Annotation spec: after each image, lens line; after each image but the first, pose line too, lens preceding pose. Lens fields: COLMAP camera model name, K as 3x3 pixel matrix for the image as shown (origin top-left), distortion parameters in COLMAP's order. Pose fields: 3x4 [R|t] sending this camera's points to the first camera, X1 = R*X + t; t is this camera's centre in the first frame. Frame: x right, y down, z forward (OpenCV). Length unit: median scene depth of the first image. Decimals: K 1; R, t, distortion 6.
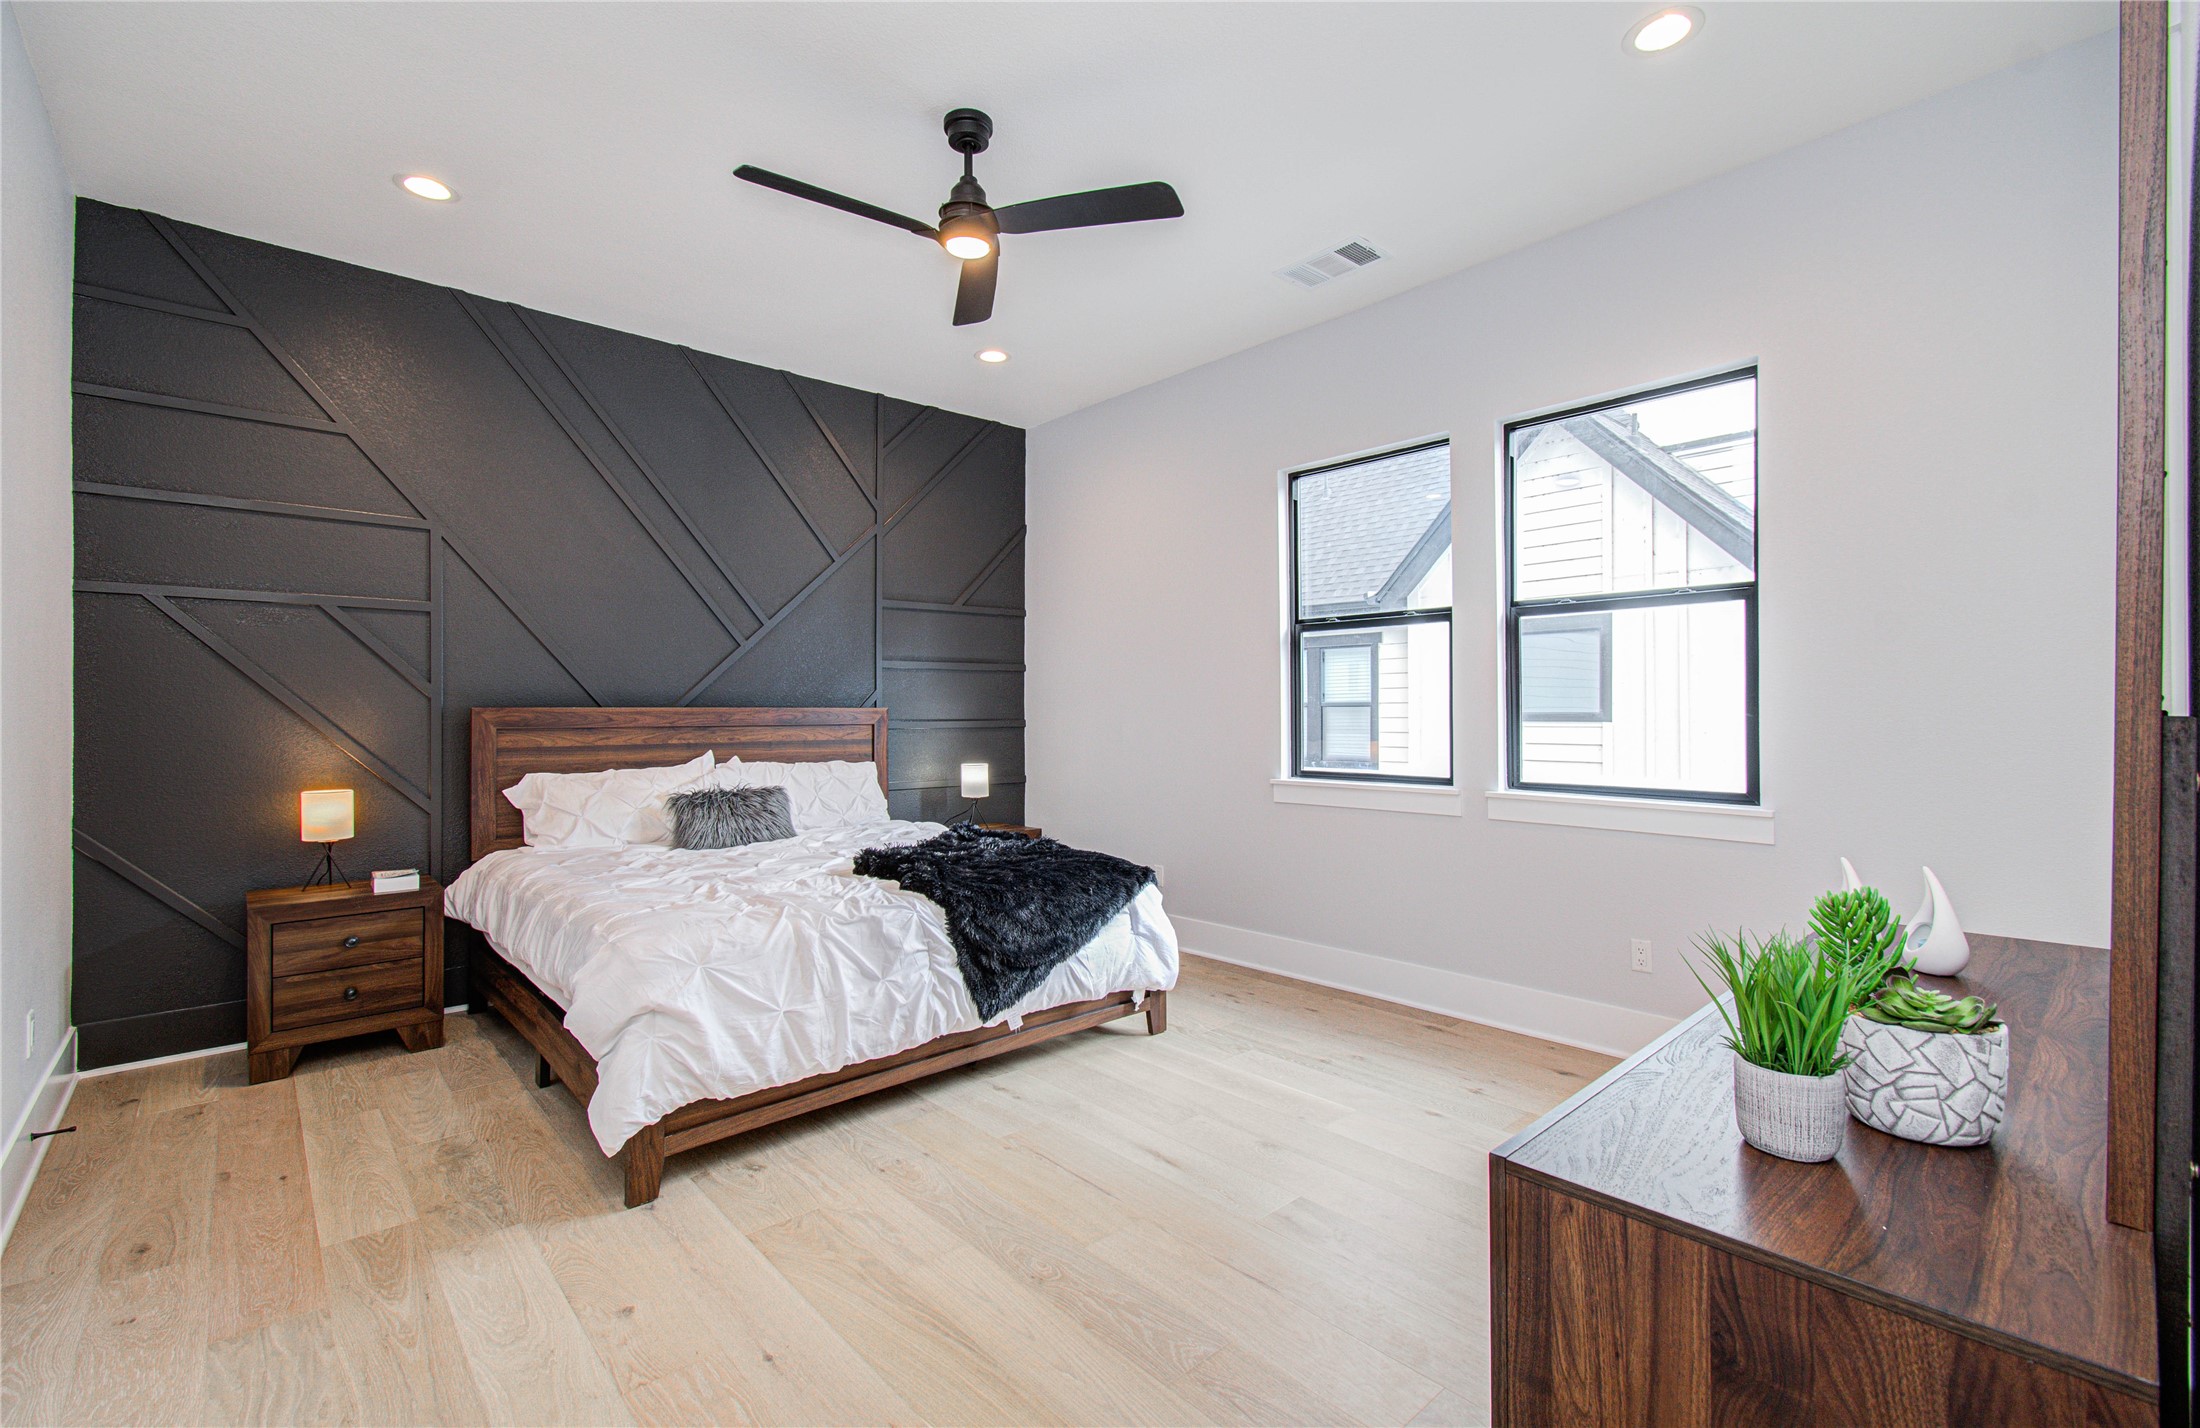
lens RADIAL K [[979.9, 0, 1096.4], [0, 979.9, 738.7], [0, 0, 1]] dist [0.000683, 0.000186]
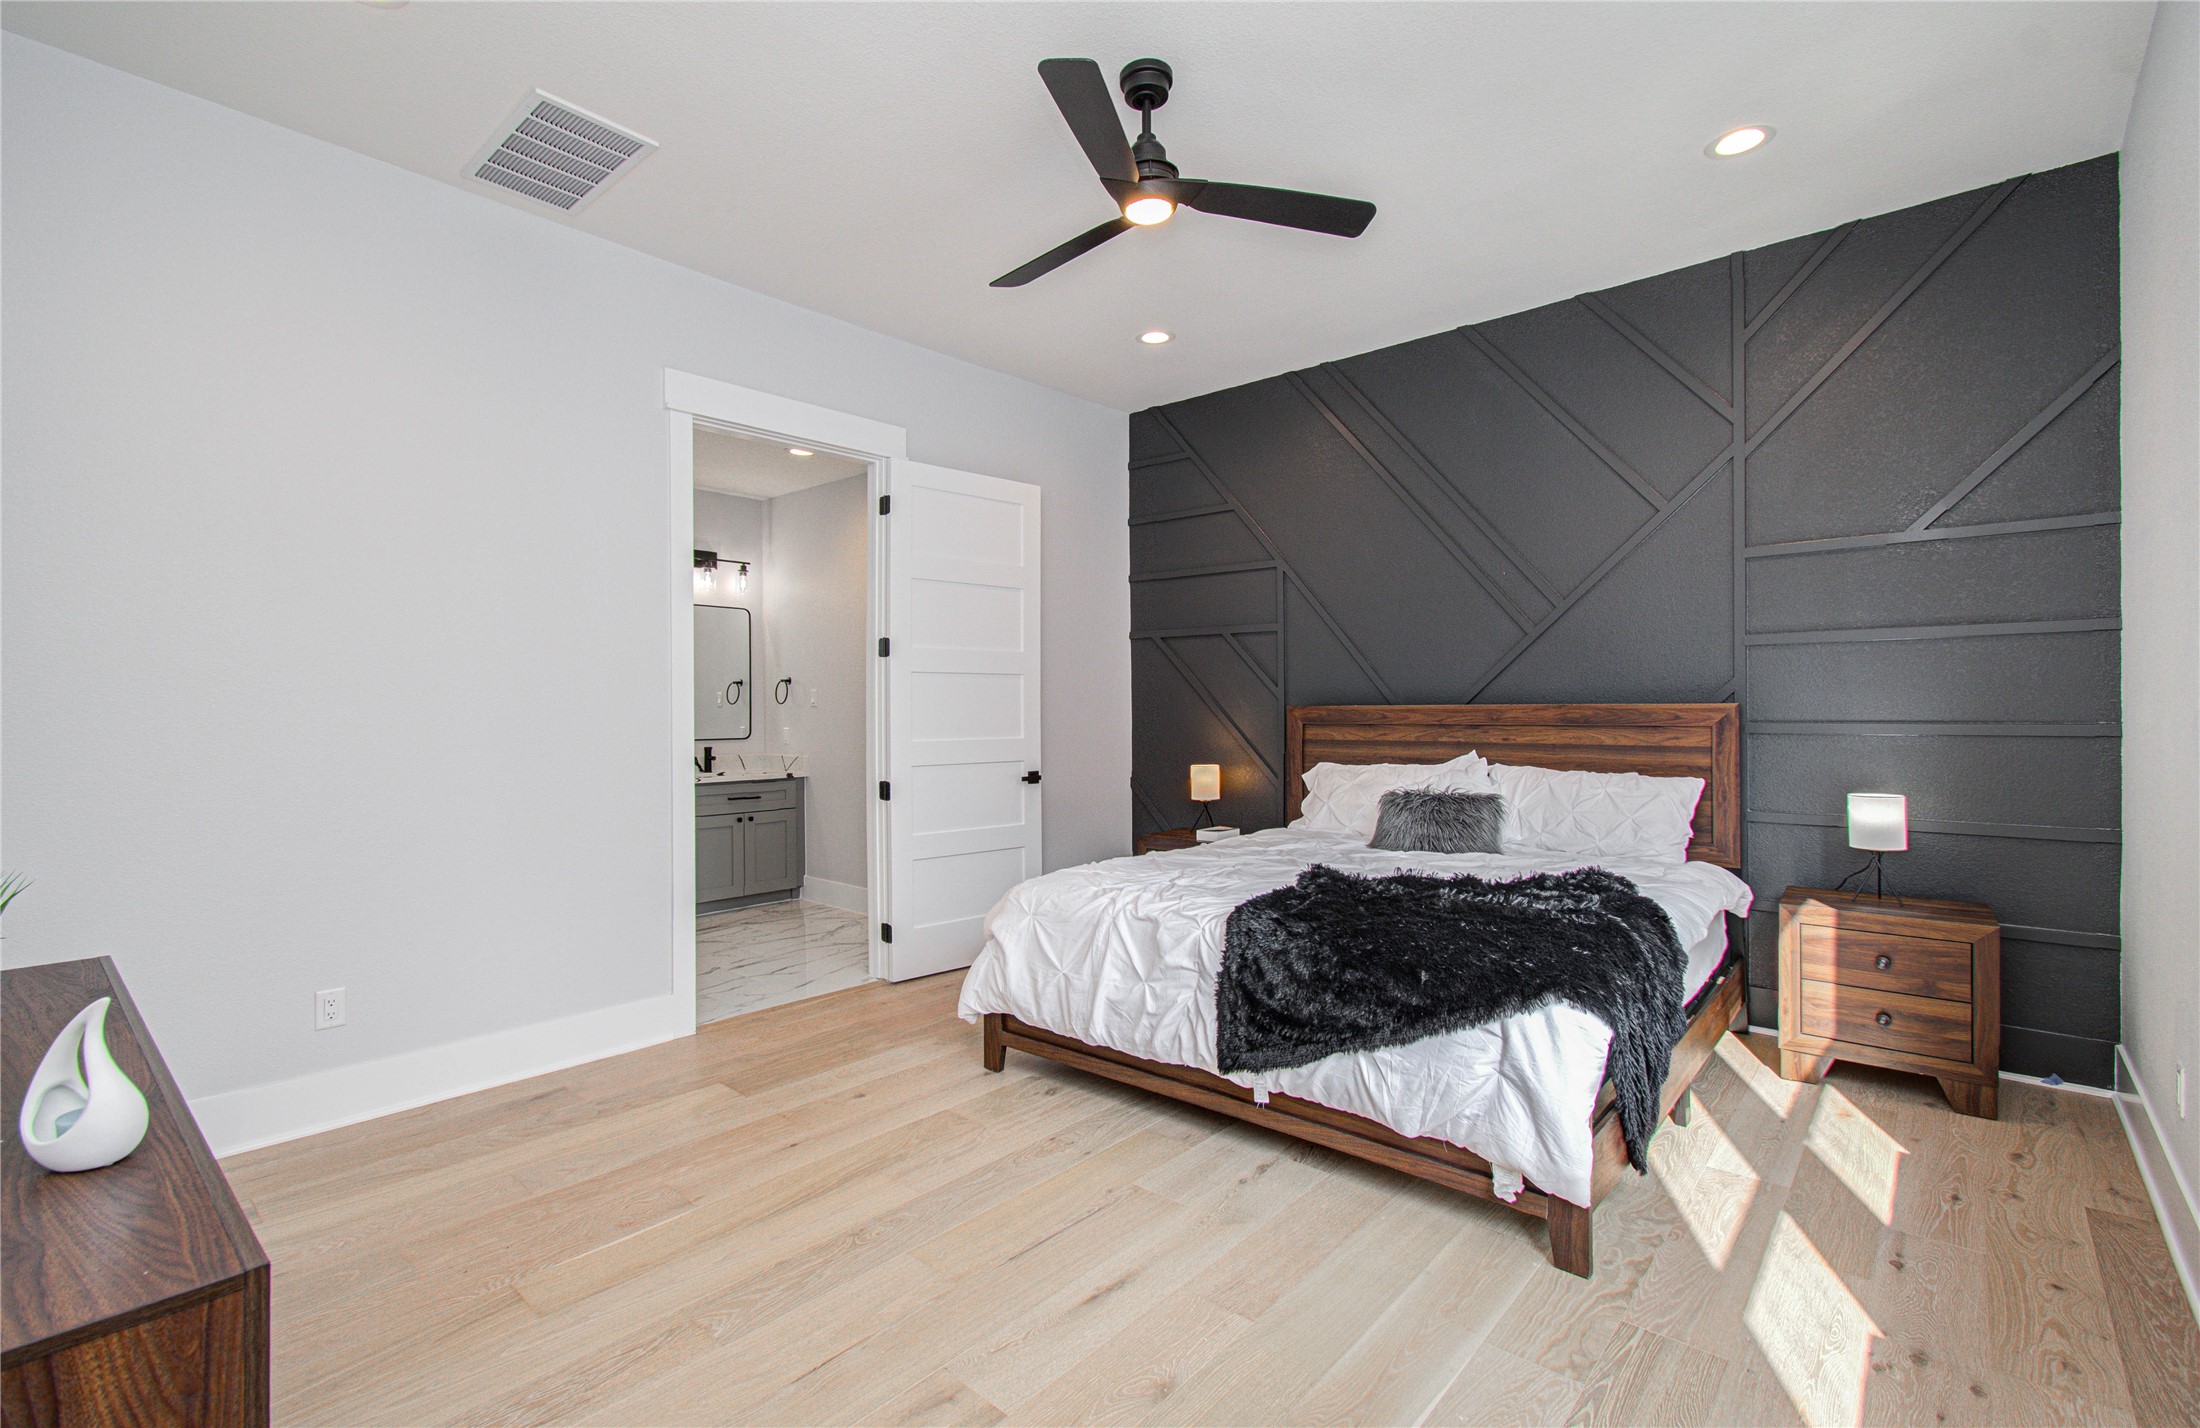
lens RADIAL K [[970.7, 0, 1059.9], [0, 970.7, 725.0], [0, 0, 1]] dist [-0.012291, 0.000322]
pose [[0.079720, 0.015520, -0.996696, 0.628207], [-0.022416, 0.999654, 0.013774, -0.020505], [0.996565, 0.021244, 0.080040, 0.690349]]
